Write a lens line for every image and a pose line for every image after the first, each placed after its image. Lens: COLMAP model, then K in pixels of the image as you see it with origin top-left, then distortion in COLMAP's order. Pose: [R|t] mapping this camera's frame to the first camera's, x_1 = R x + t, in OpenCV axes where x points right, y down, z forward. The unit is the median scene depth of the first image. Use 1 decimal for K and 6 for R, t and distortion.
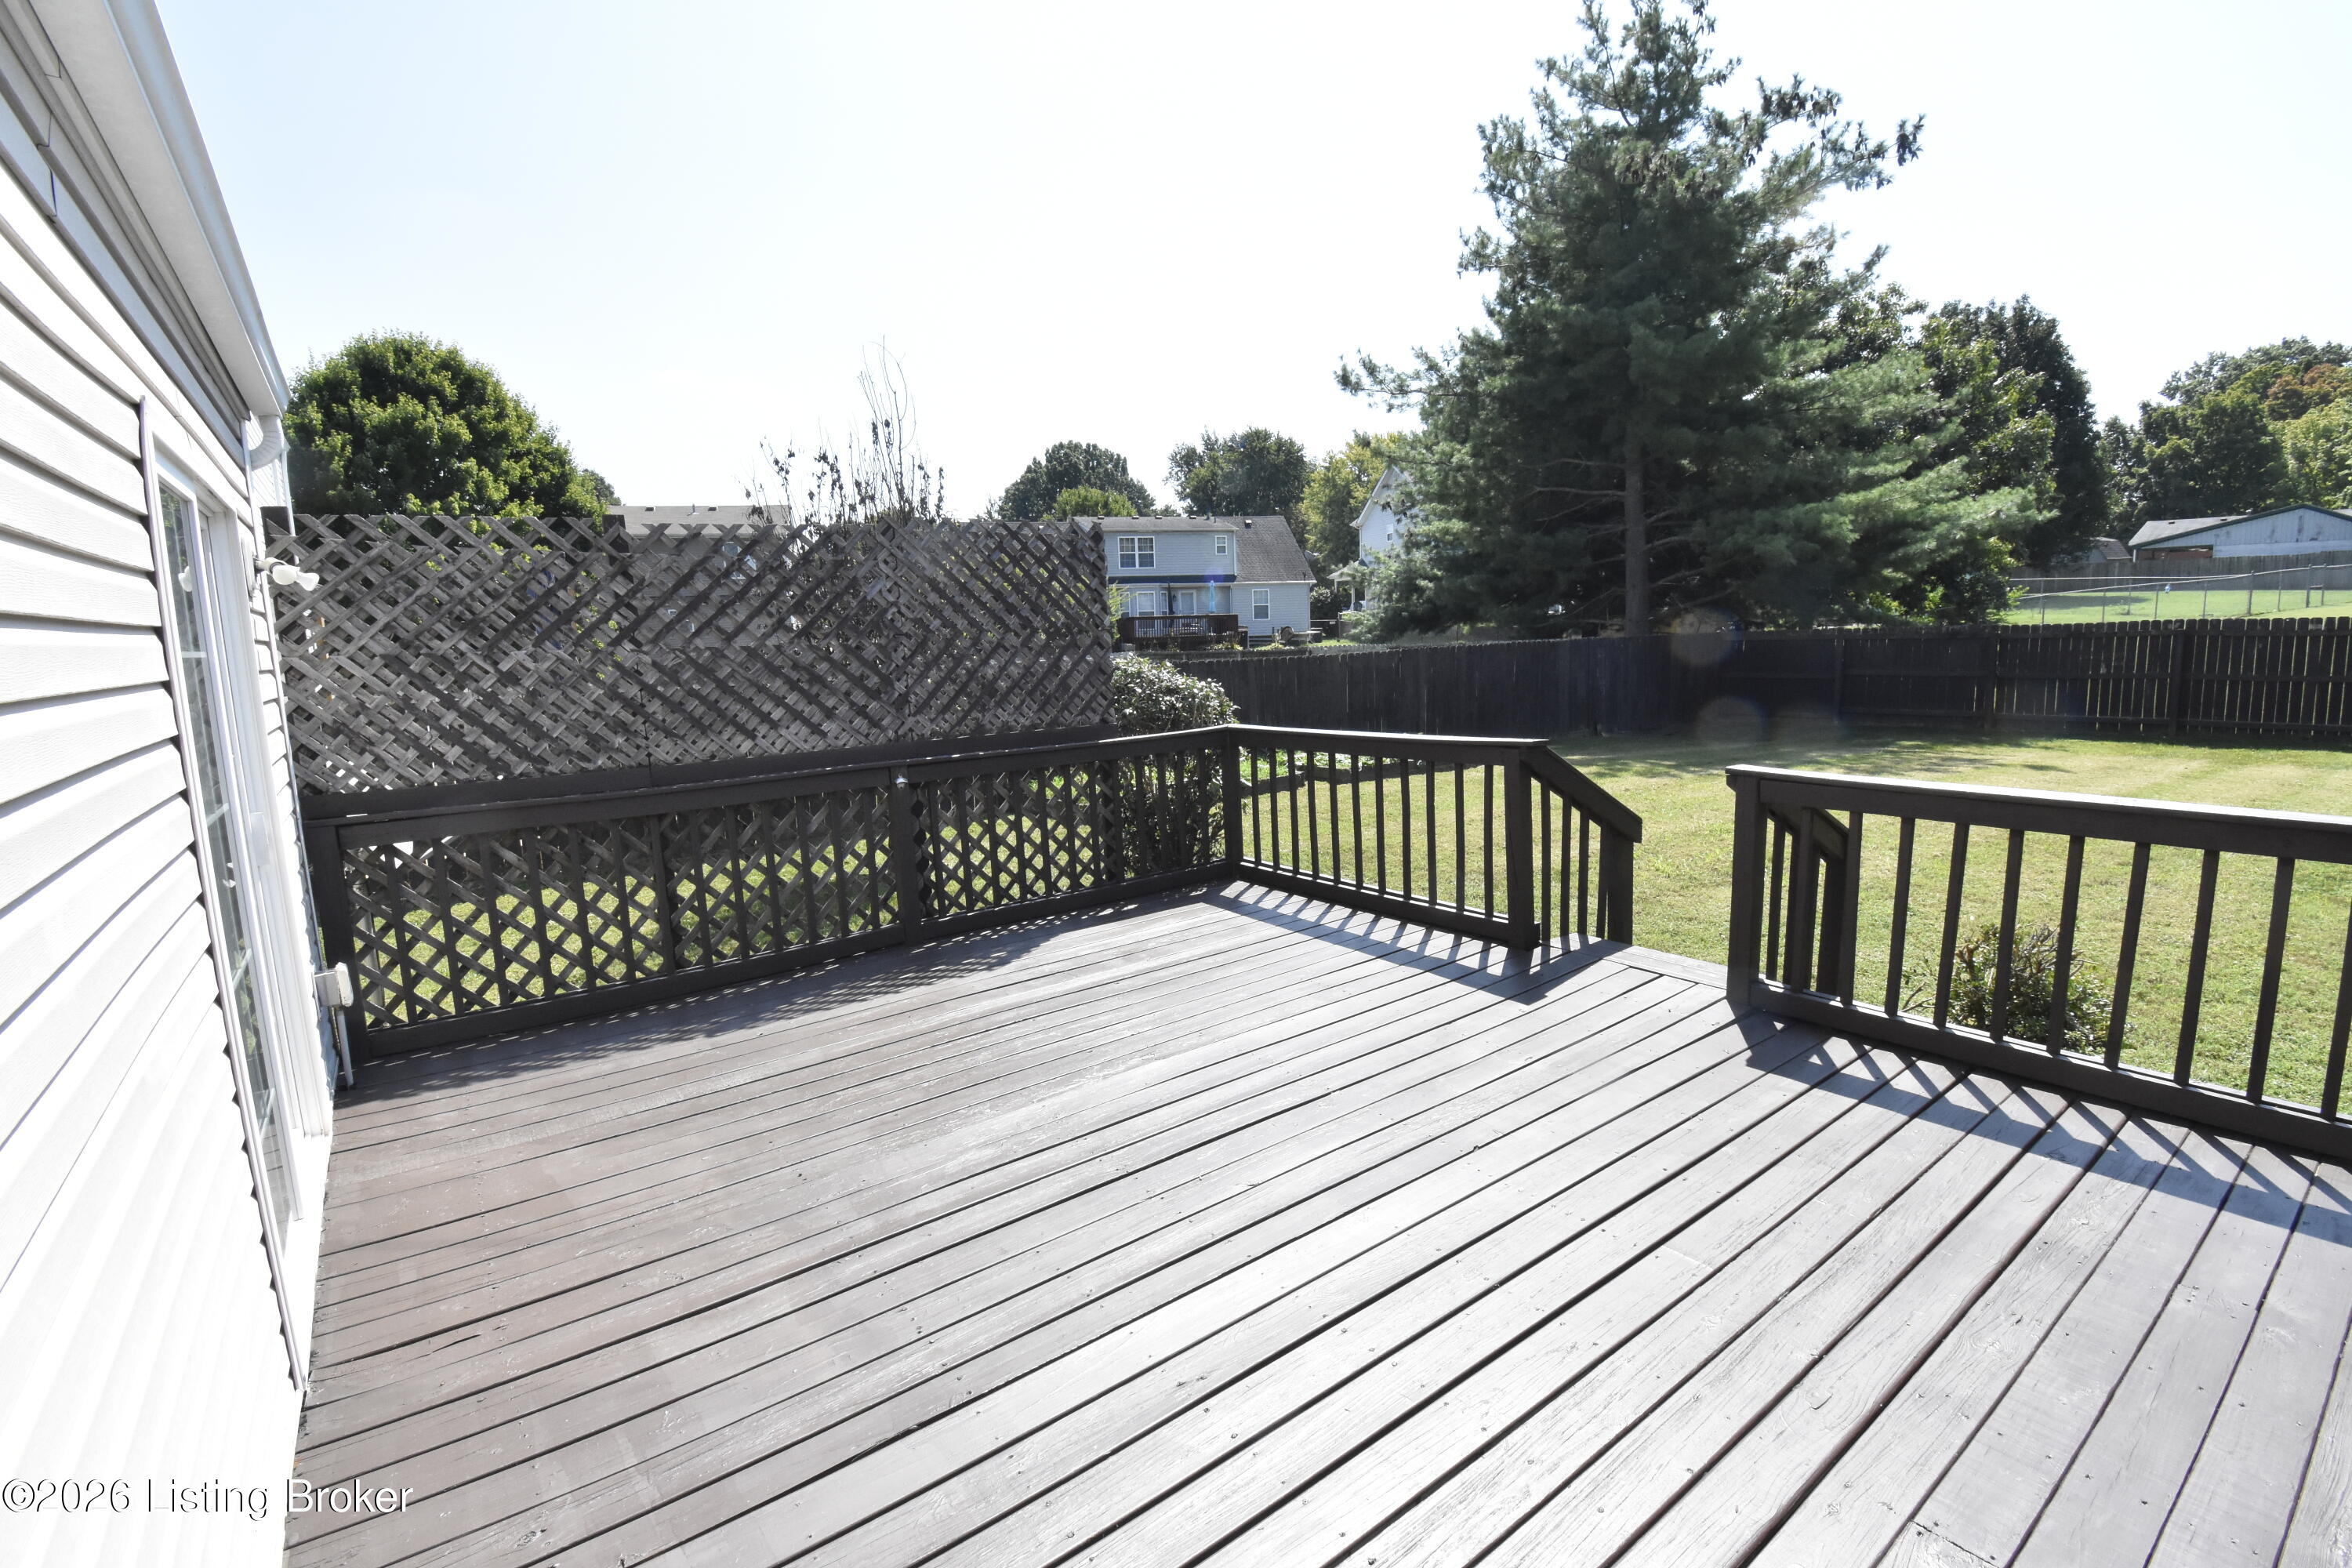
lens RADIAL K [[1038.7, 0, 1178.9], [0, 1038.7, 794.2], [0, 0, 1]] dist [0.002373, -0.017462]
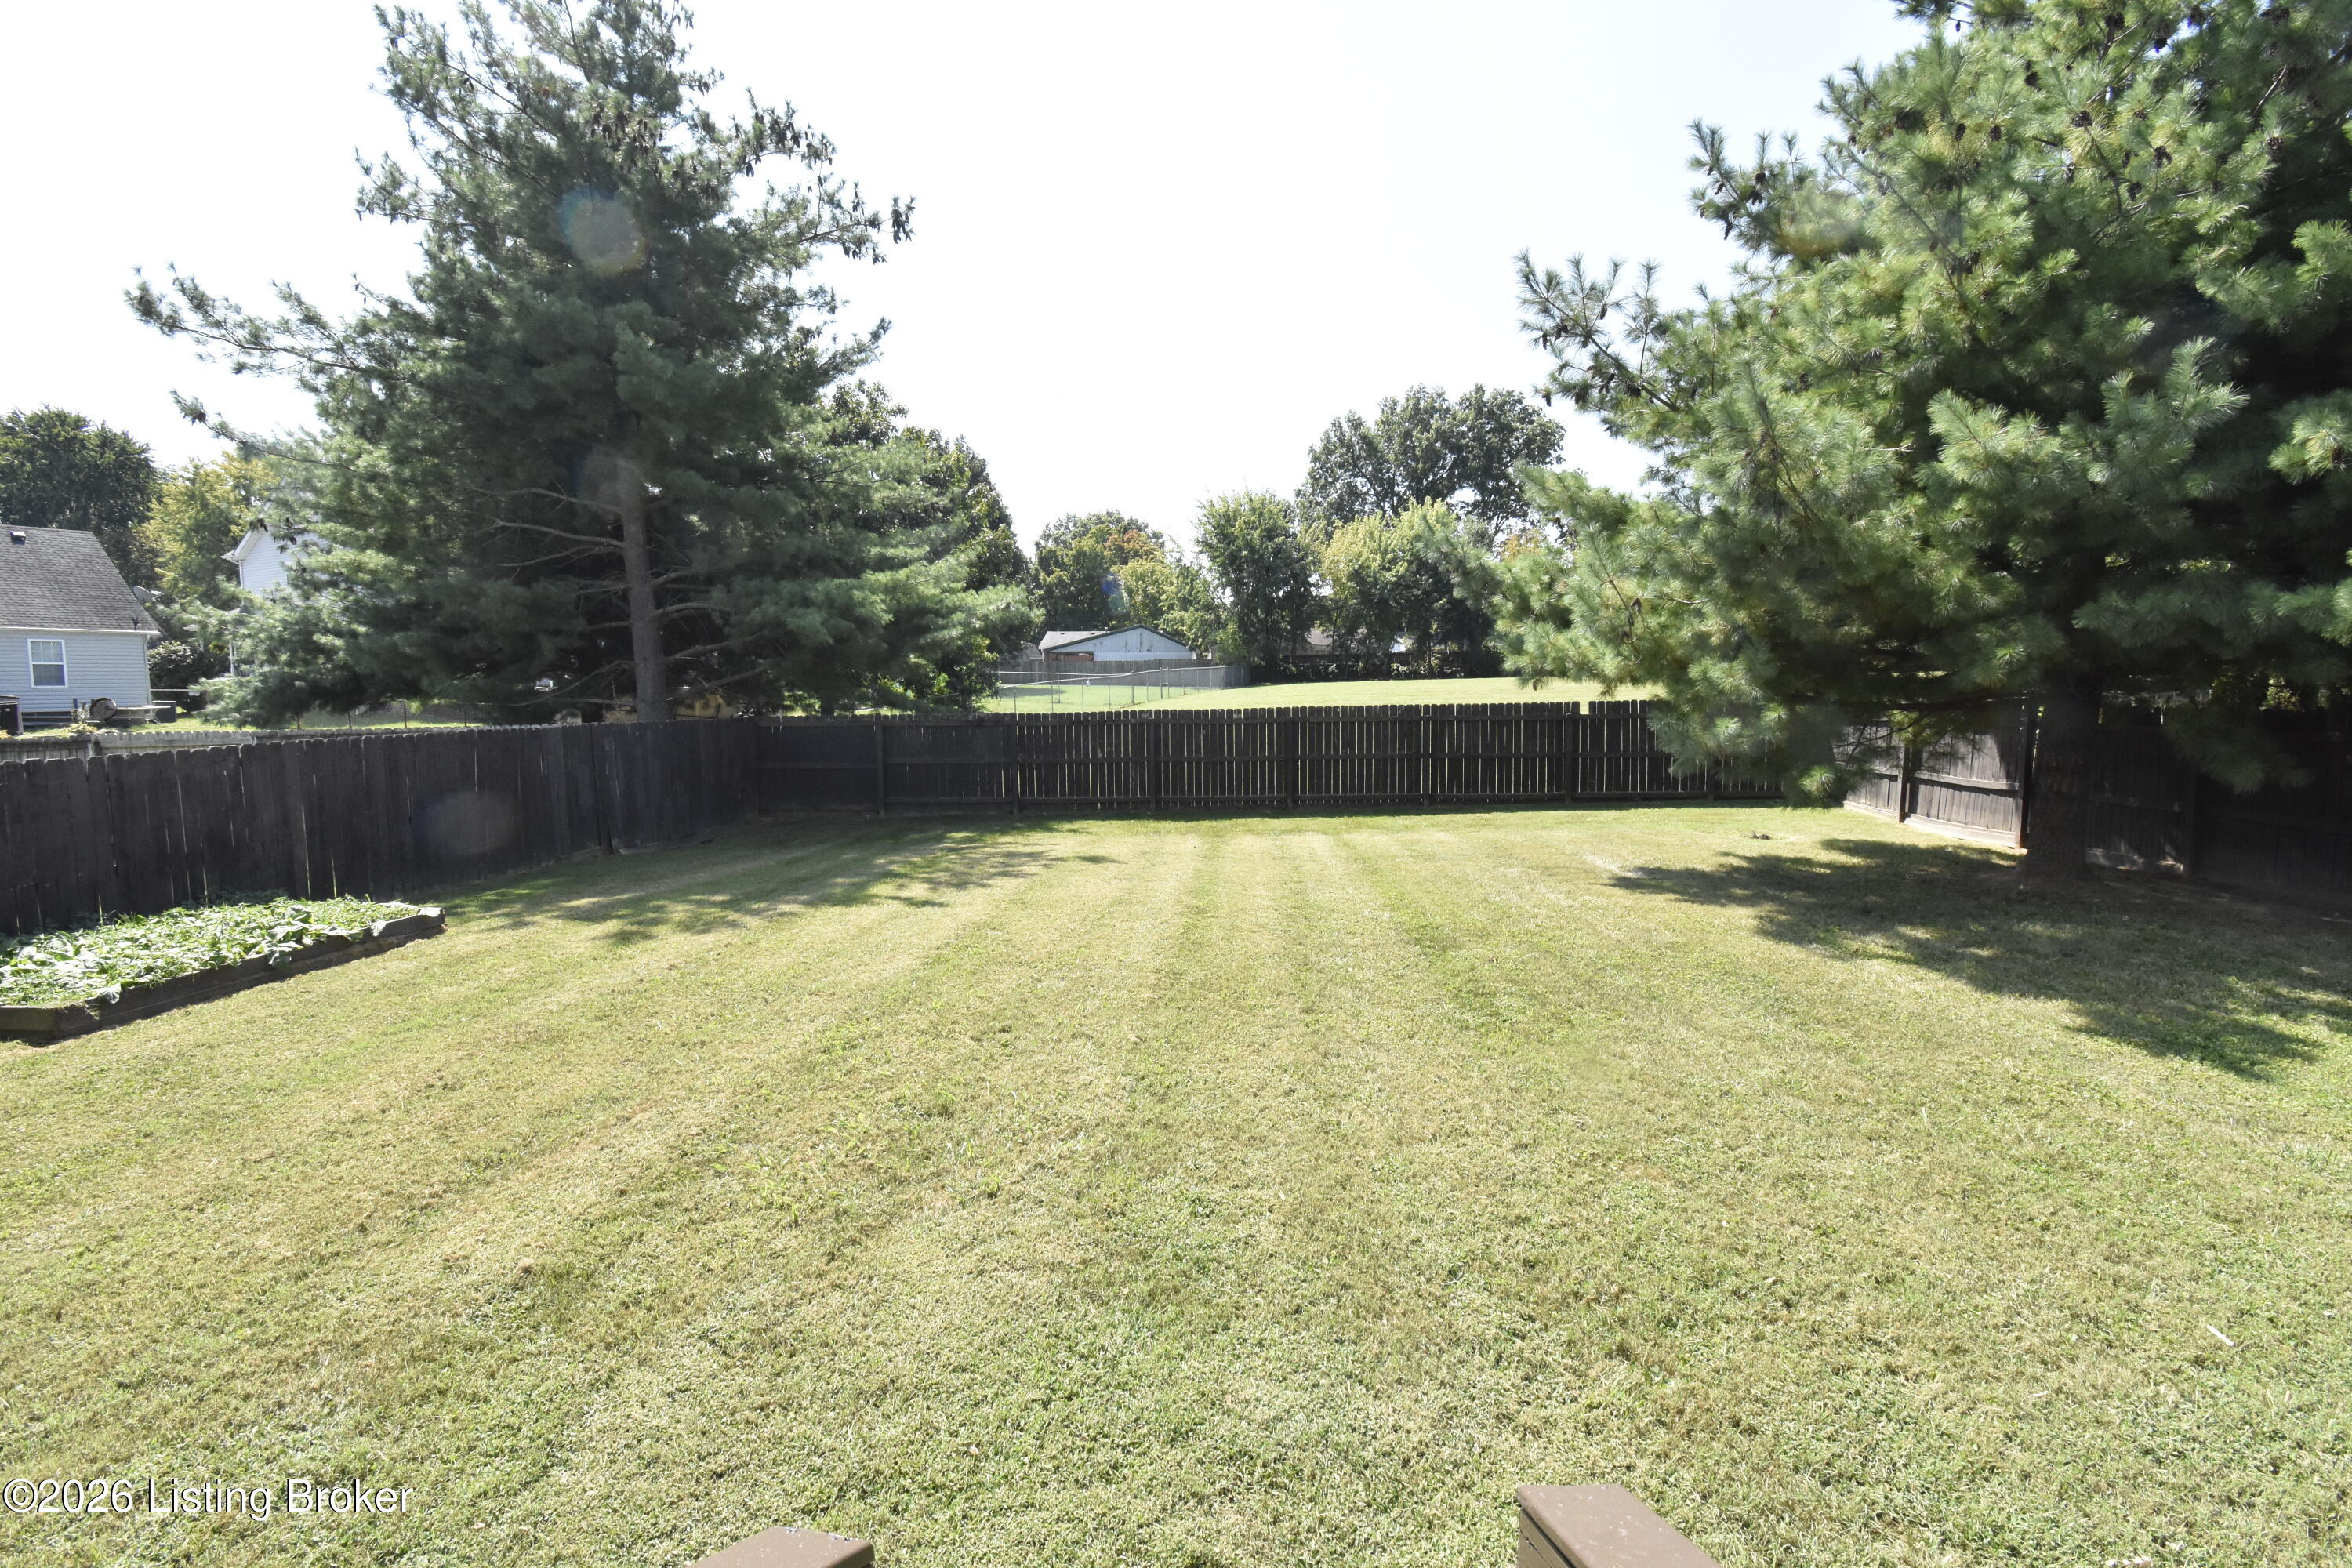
lens RADIAL K [[1038.7, 0, 1178.9], [0, 1038.7, 794.2], [0, 0, 1]] dist [0.002373, -0.017462]
pose [[0.632902, -0.045989, 0.772865, 0.071837], [0.103945, 0.994244, -0.025959, -0.031713], [-0.767223, 0.096765, 0.634039, 0.178947]]
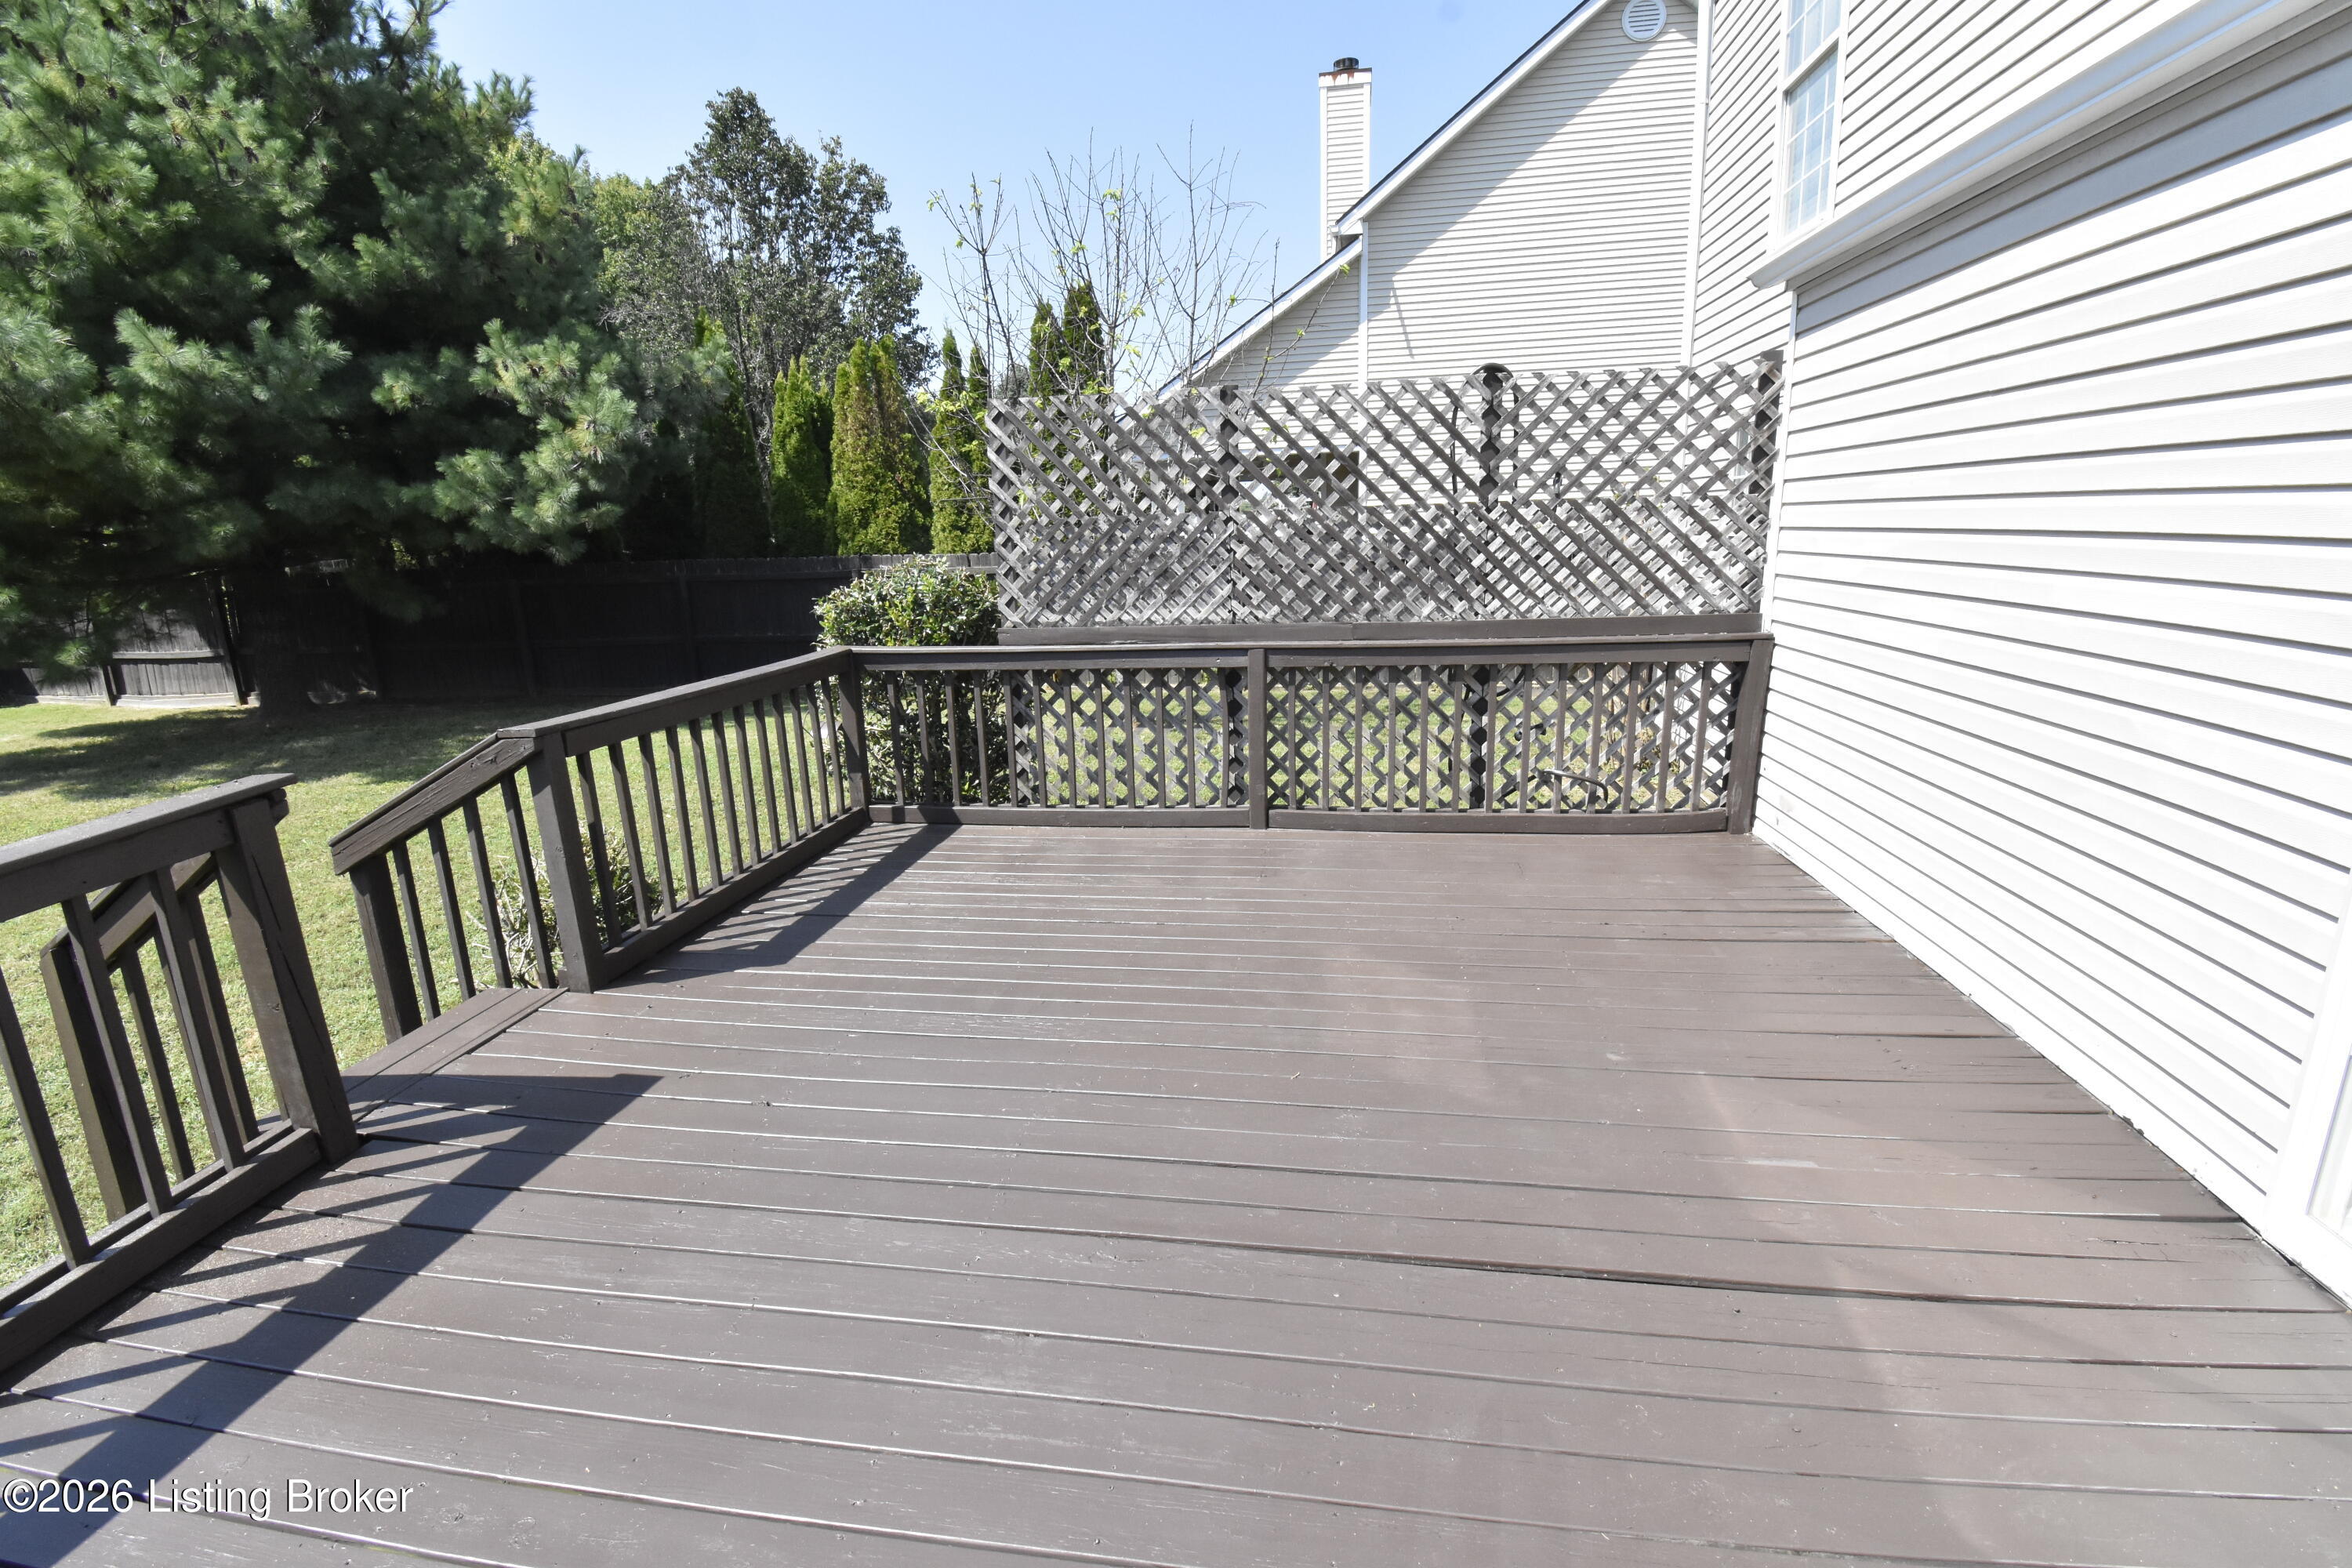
lens RADIAL K [[1069.8, 0, 1165.2], [0, 1069.8, 780.6], [0, 0, 1]] dist [-0.000707, -0.015314]
pose [[-0.693608, -0.107575, 0.712275, -0.077708], [0.172215, 0.935351, 0.308968, -0.029726], [-0.699464, 0.336967, -0.630240, 0.217706]]
